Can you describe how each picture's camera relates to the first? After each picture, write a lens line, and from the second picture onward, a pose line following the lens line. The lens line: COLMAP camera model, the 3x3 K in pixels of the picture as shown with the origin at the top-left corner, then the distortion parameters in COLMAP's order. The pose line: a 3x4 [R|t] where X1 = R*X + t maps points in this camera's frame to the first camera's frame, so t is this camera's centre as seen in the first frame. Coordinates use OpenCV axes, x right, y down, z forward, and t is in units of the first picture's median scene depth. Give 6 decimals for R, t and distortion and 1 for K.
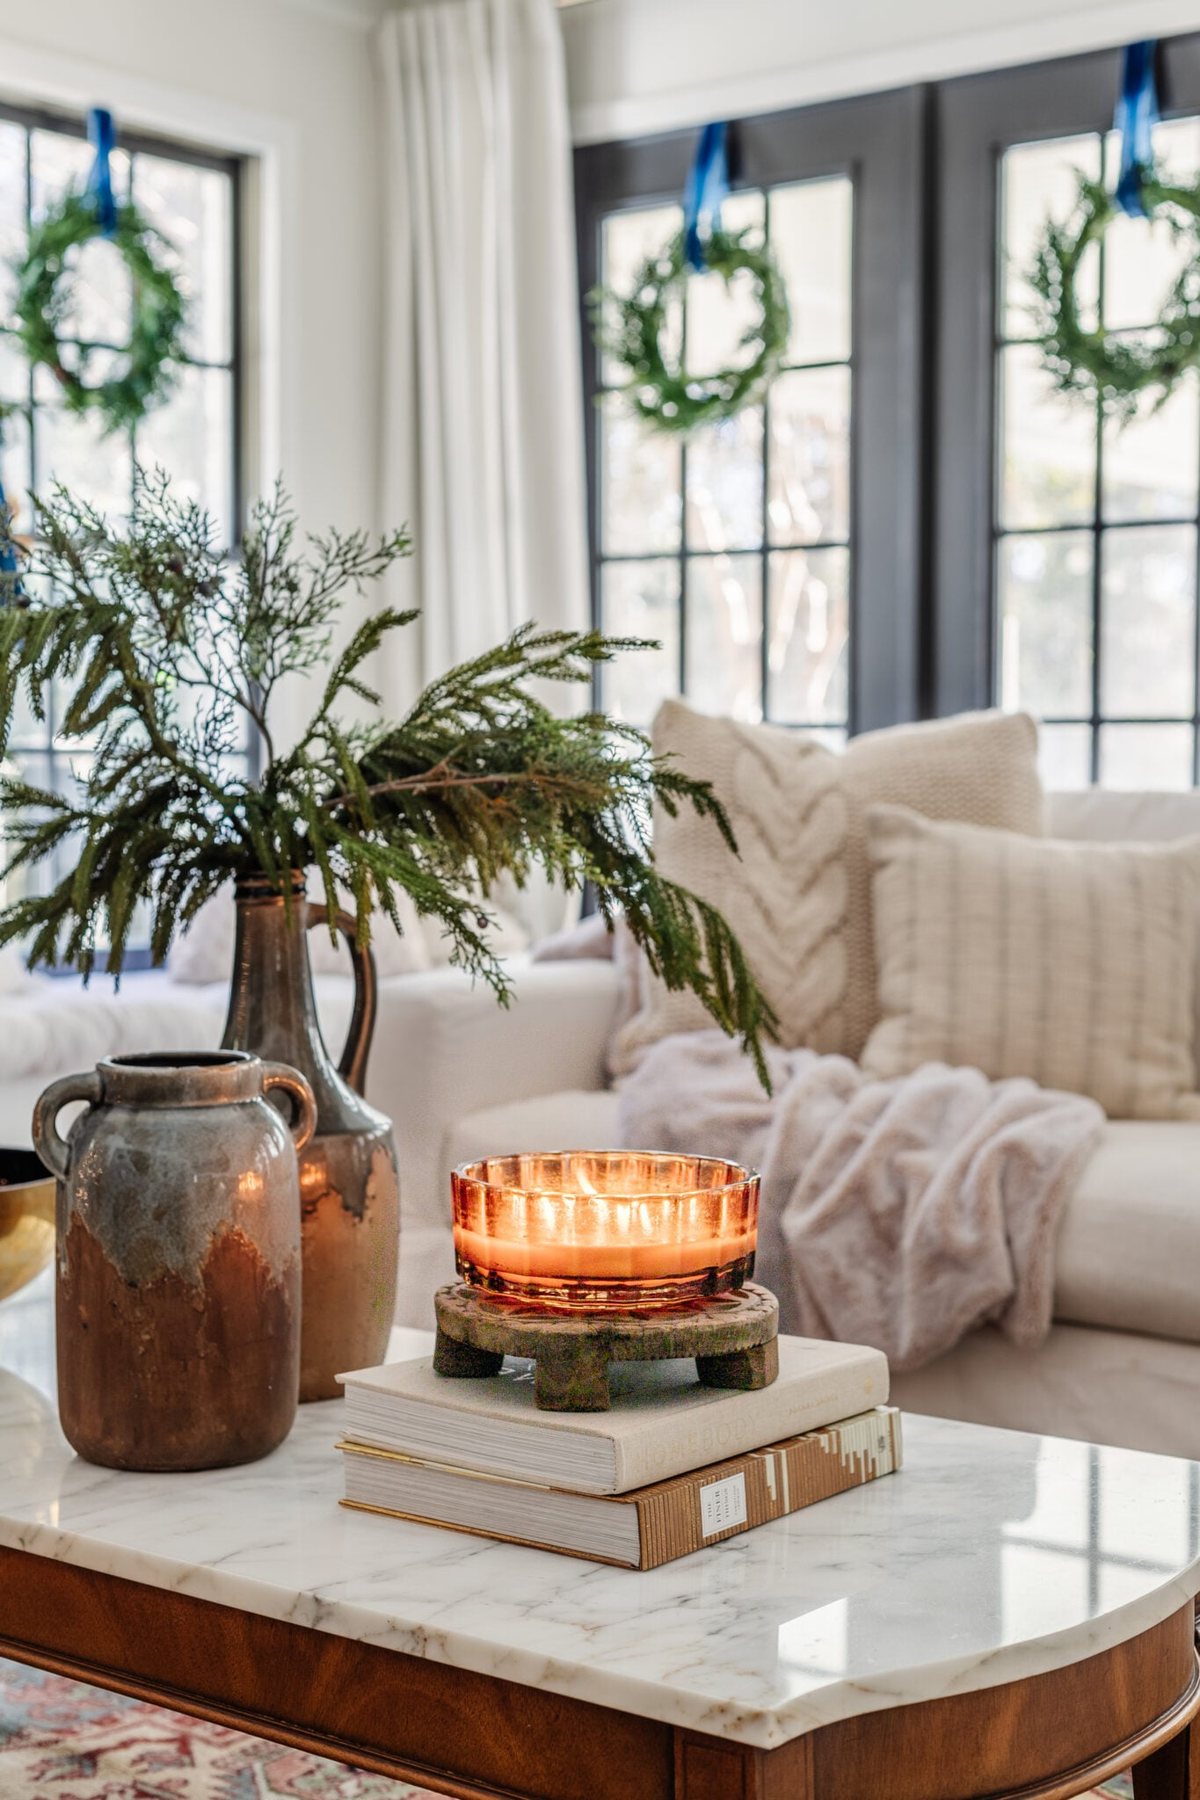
lens RADIAL K [[2661.2, 0, 600.0], [0, 2661.2, 900.0], [0, 0, 1]] dist [0.012043, -0.036224]
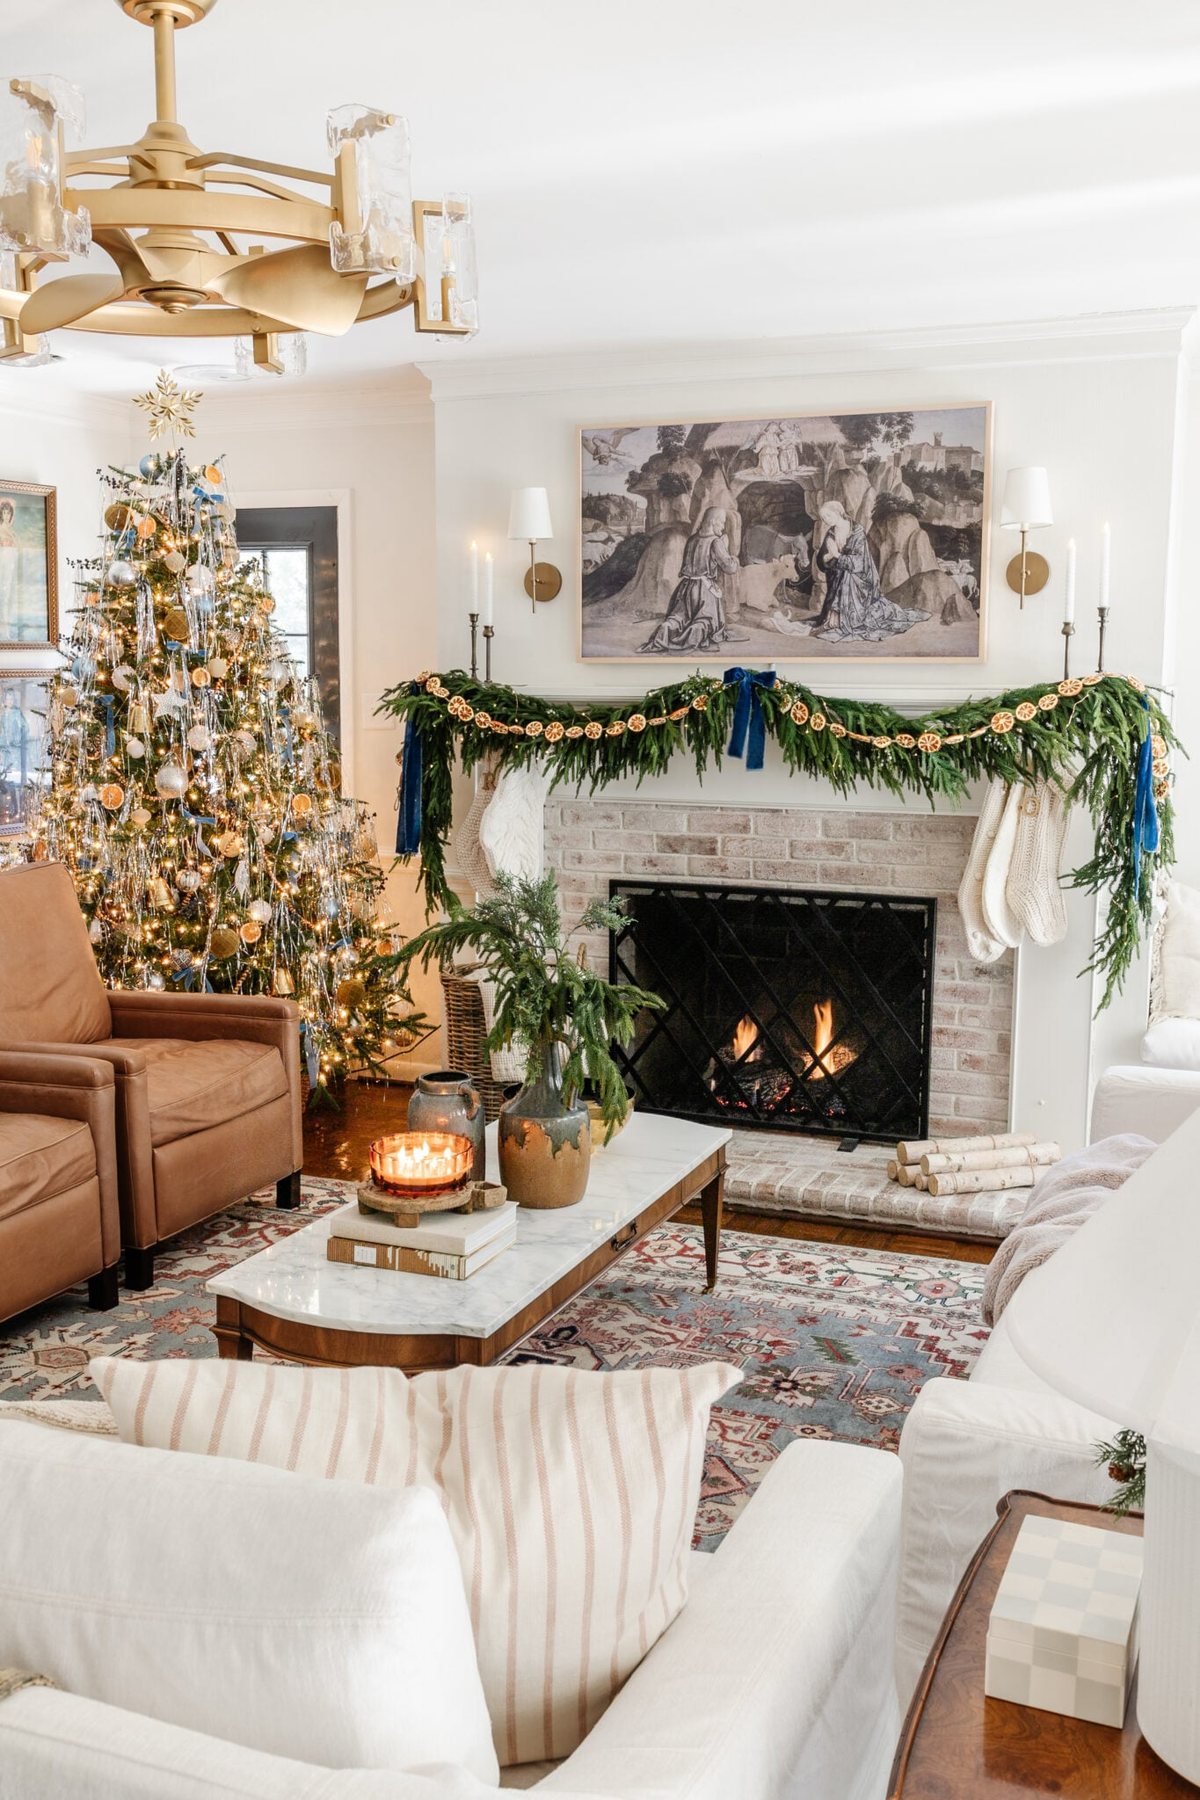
lens RADIAL K [[1723.2, 0, 595.5], [0, 1723.2, 901.4], [0, 0, 1]] dist [0.010027, -0.006261]
pose [[0.268106, 0.129373, -0.954663, 1.162712], [-0.045999, 0.991531, 0.121451, -0.257568], [0.962291, 0.011351, 0.271786, 0.410805]]
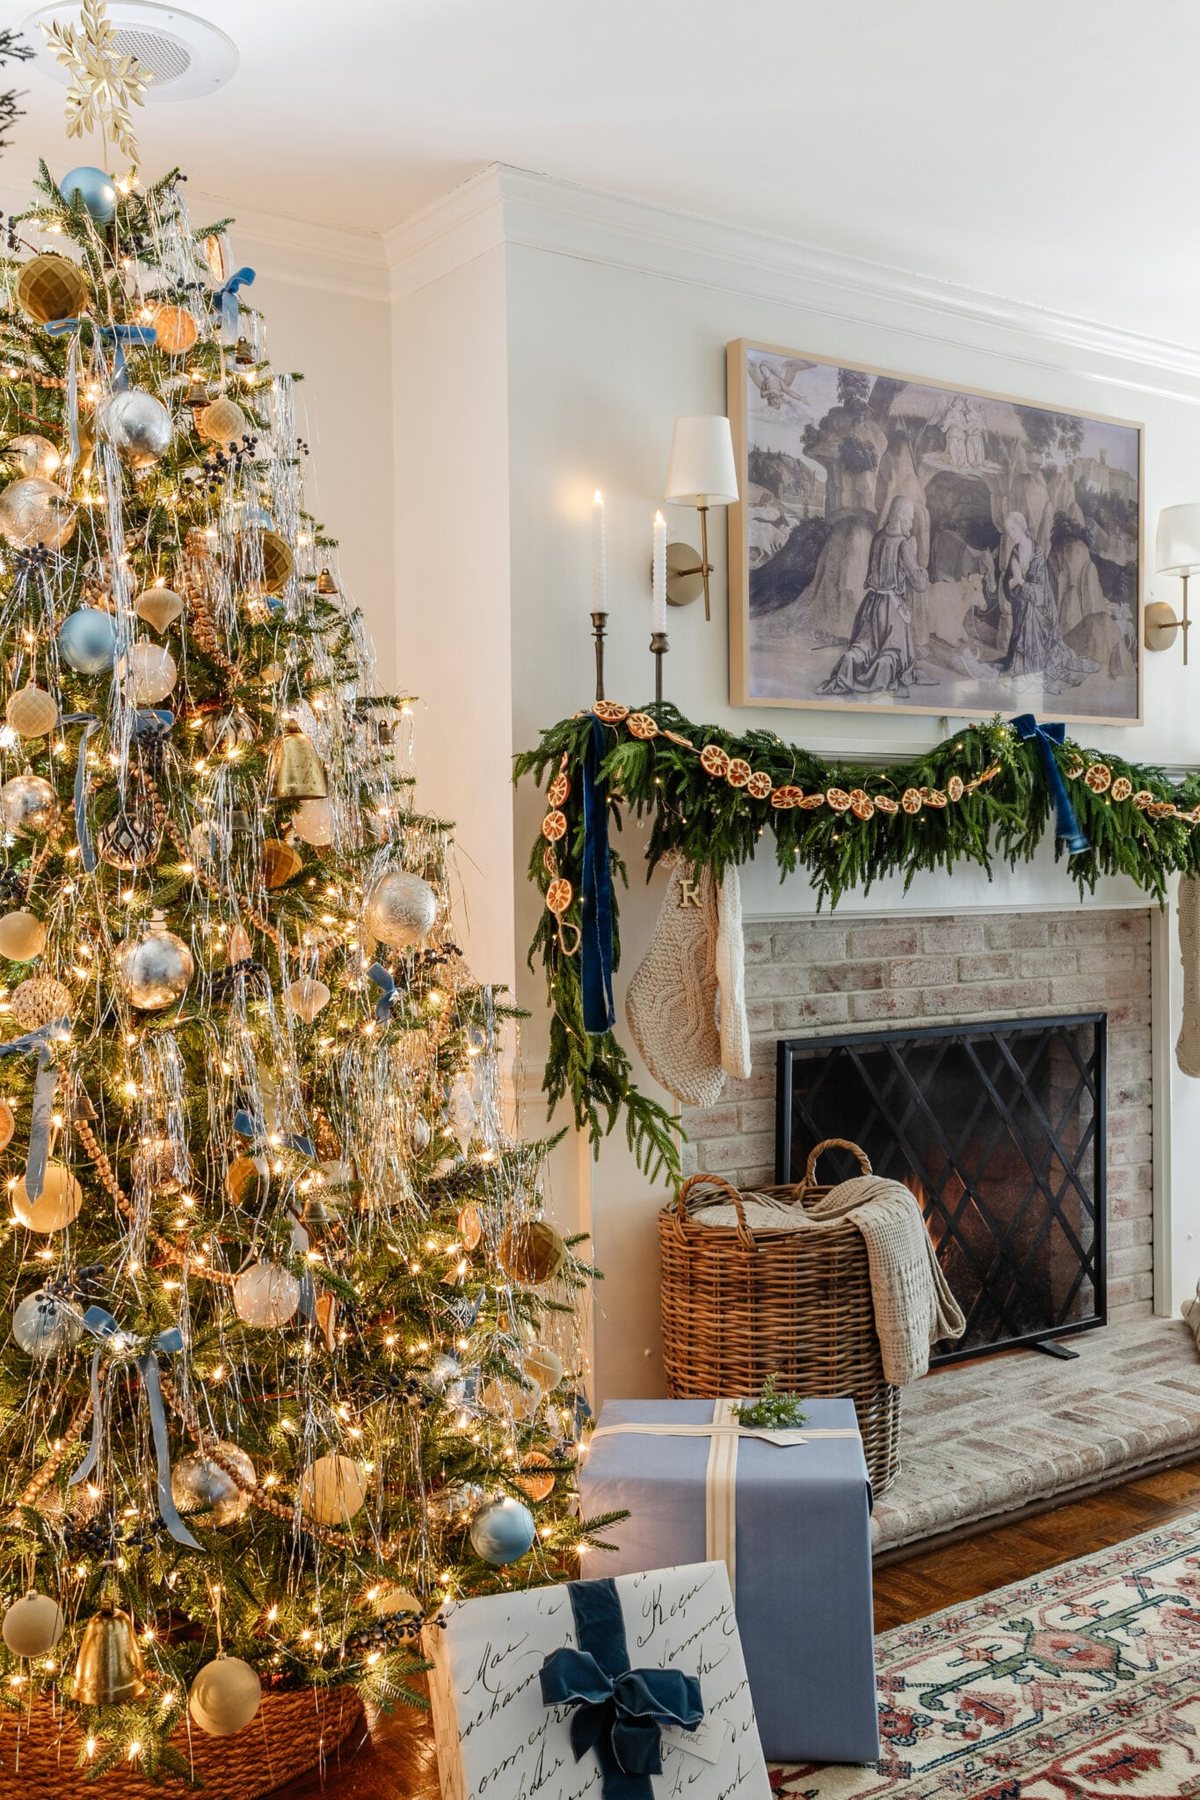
lens RADIAL K [[1723.2, 0, 595.5], [0, 1723.2, 901.4], [0, 0, 1]] dist [0.010027, -0.006261]
pose [[0.958798, -0.007362, -0.283992, -0.500238], [0.001599, 0.999788, -0.020522, -0.119775], [0.284083, 0.019222, 0.958607, -0.304207]]
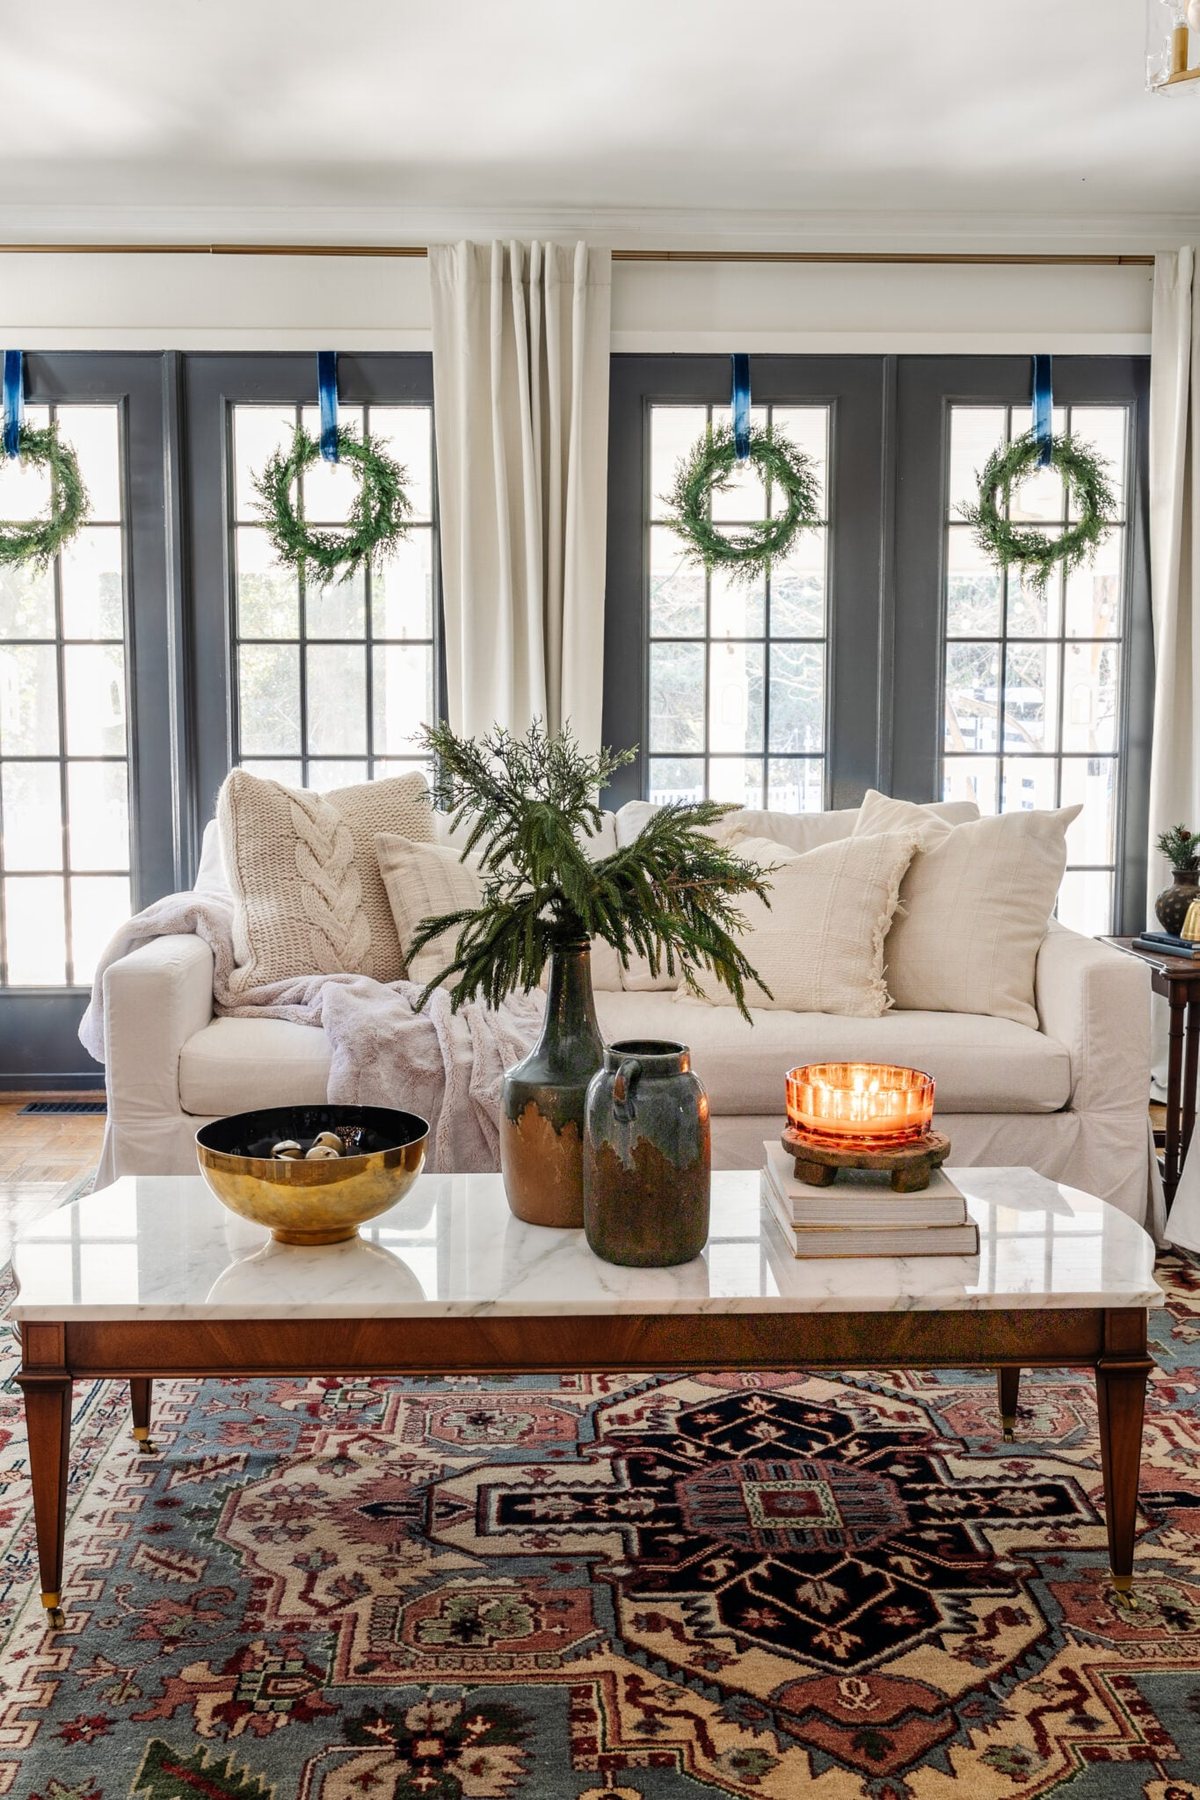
lens RADIAL K [[1768.2, 0, 575.4], [0, 1768.2, 873.6], [0, 0, 1]] dist [0.004016, 0.004197]
pose [[0.771914, -0.064599, 0.632437, -0.646306], [0.032910, 0.997551, 0.061724, -0.093472], [-0.634875, -0.026832, 0.772149, 0.046647]]
